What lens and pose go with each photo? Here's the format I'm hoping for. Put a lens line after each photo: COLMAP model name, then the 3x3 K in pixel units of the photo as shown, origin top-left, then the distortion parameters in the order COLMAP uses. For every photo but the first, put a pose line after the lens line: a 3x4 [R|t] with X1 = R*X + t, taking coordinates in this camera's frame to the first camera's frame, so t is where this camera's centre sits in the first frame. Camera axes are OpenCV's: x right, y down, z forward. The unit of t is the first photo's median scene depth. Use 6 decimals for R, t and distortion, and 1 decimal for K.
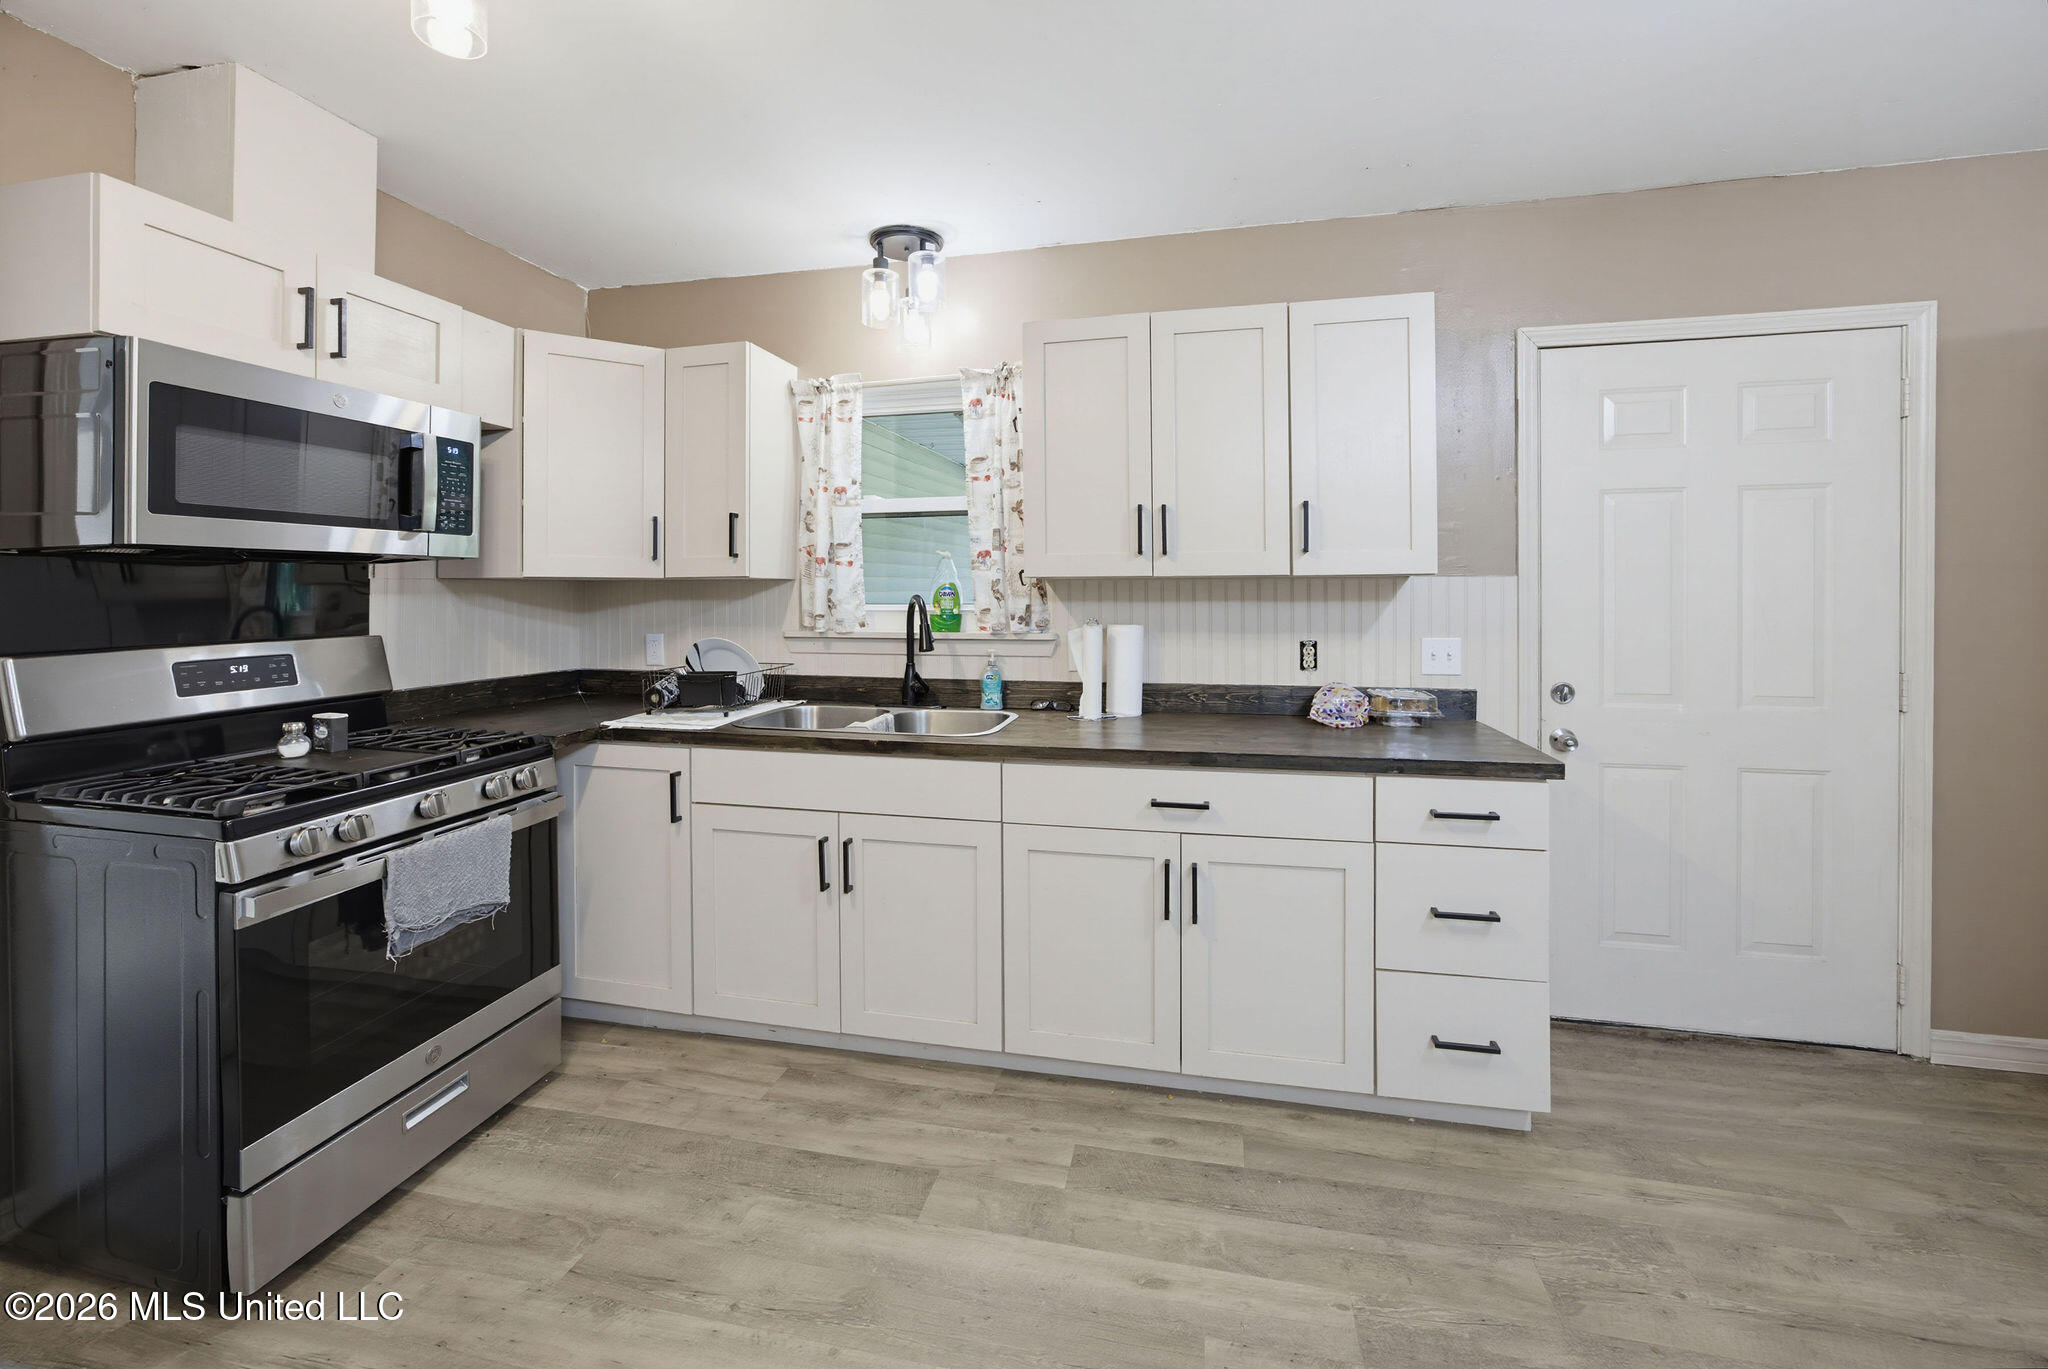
lens RADIAL K [[824.2, 0, 1009.7], [0, 824.2, 590.8], [0, 0, 1]] dist [-0.012663, 0.000950]
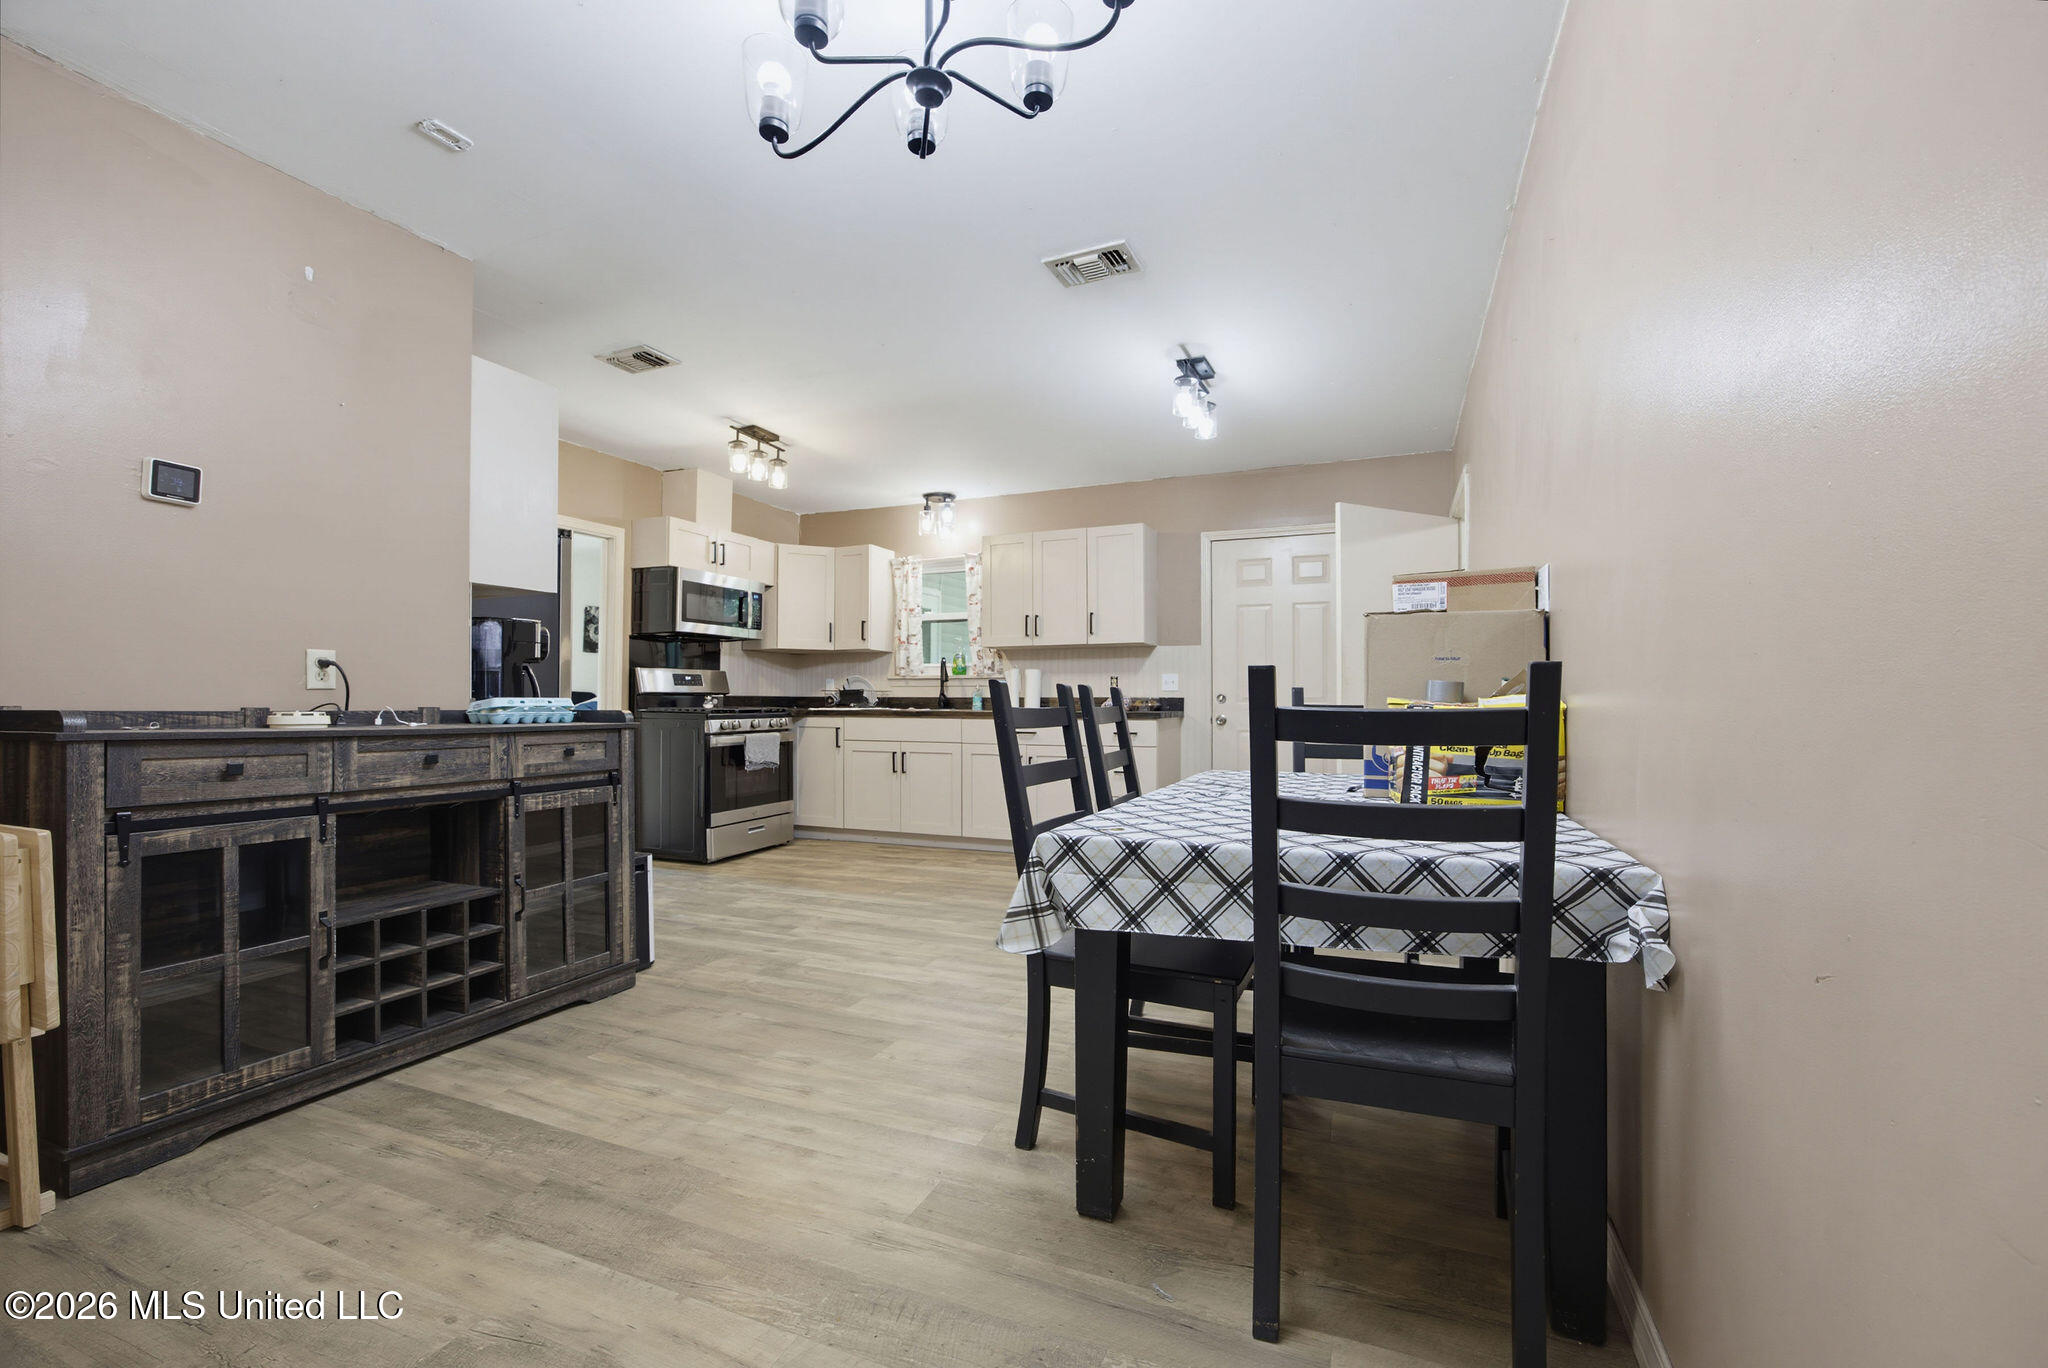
lens RADIAL K [[824.2, 0, 1009.0], [0, 824.2, 697.9], [0, 0, 1]] dist [-0.012663, 0.000950]
pose [[0.982792, 0.007005, -0.184584, 0.495348], [-0.007865, 0.999961, -0.003927, 0.128598], [0.184549, 0.005311, 0.982809, -1.195338]]
